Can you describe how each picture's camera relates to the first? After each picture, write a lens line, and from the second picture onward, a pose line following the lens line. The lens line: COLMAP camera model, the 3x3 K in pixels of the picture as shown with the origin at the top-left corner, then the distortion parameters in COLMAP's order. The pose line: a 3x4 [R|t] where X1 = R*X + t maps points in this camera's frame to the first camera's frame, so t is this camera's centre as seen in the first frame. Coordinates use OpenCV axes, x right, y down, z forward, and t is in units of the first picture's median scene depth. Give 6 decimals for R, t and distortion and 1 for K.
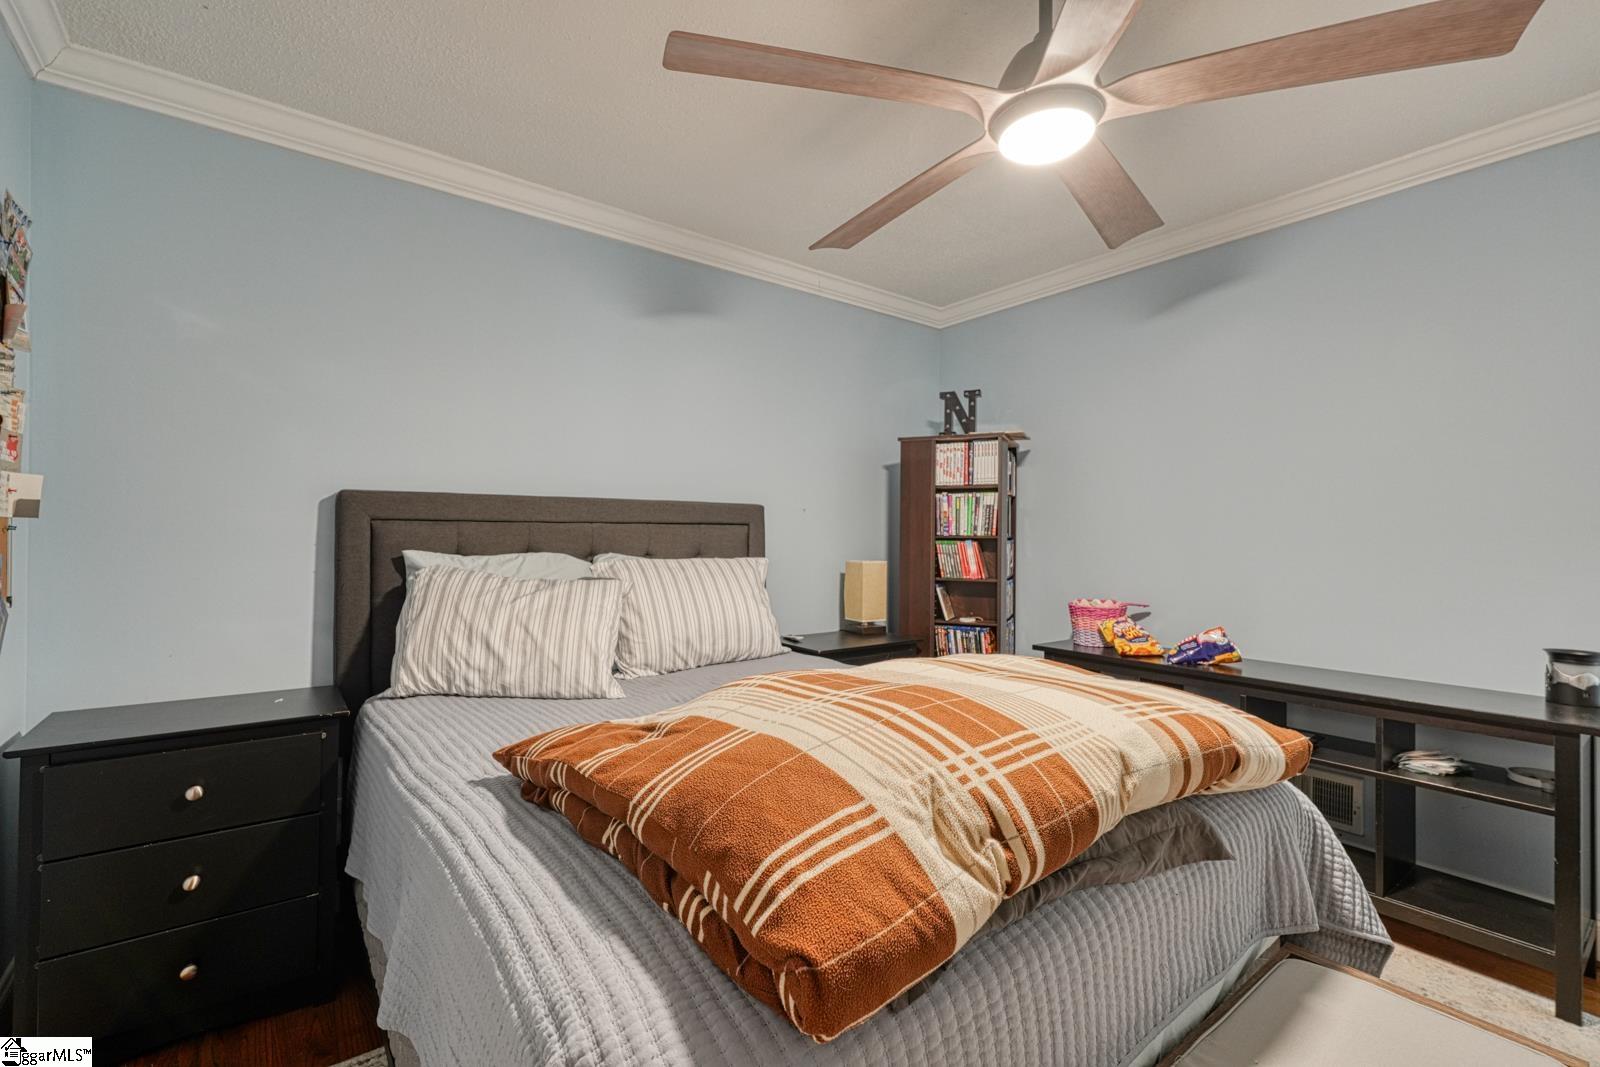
lens RADIAL K [[700.1, 0, 809.2], [0, 700.1, 530.7], [0, 0, 1]] dist [0.004966, -0.000655]
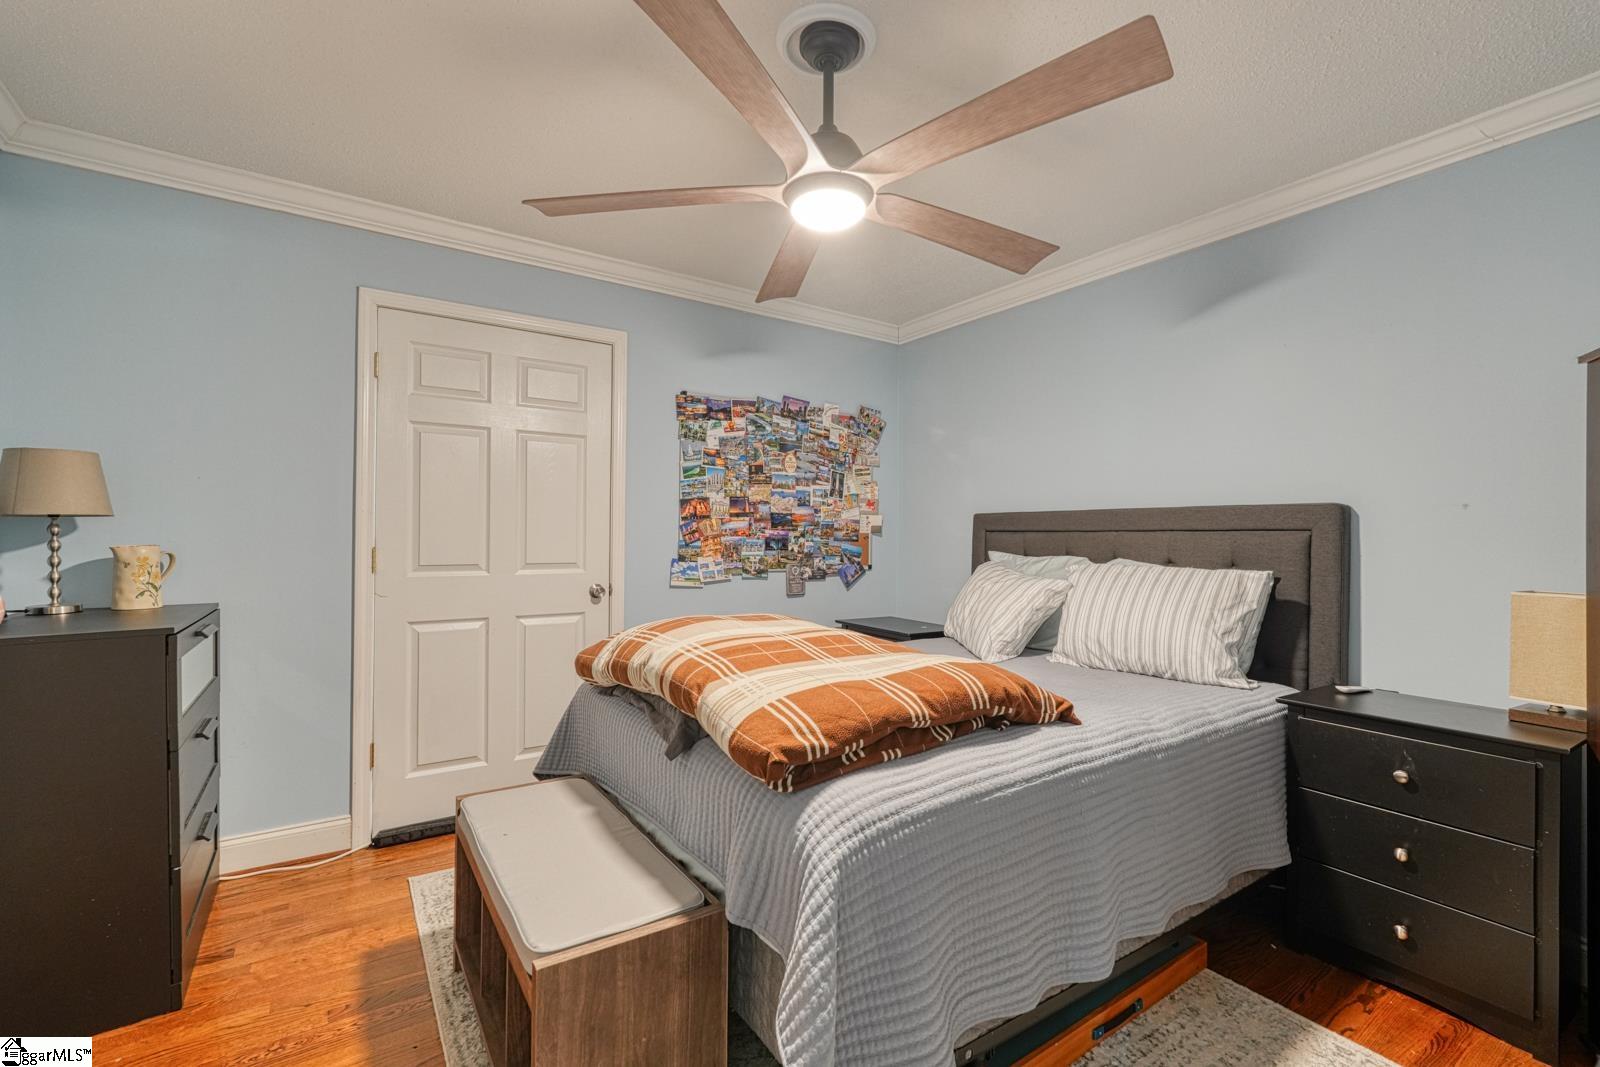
lens RADIAL K [[700.1, 0, 808.2], [0, 700.1, 537.4], [0, 0, 1]] dist [0.004966, -0.000655]
pose [[-0.048673, -0.007662, -0.998785, 0.911399], [-0.002653, 0.999968, -0.007542, 0.008642], [0.998811, 0.002283, -0.048691, 0.614908]]
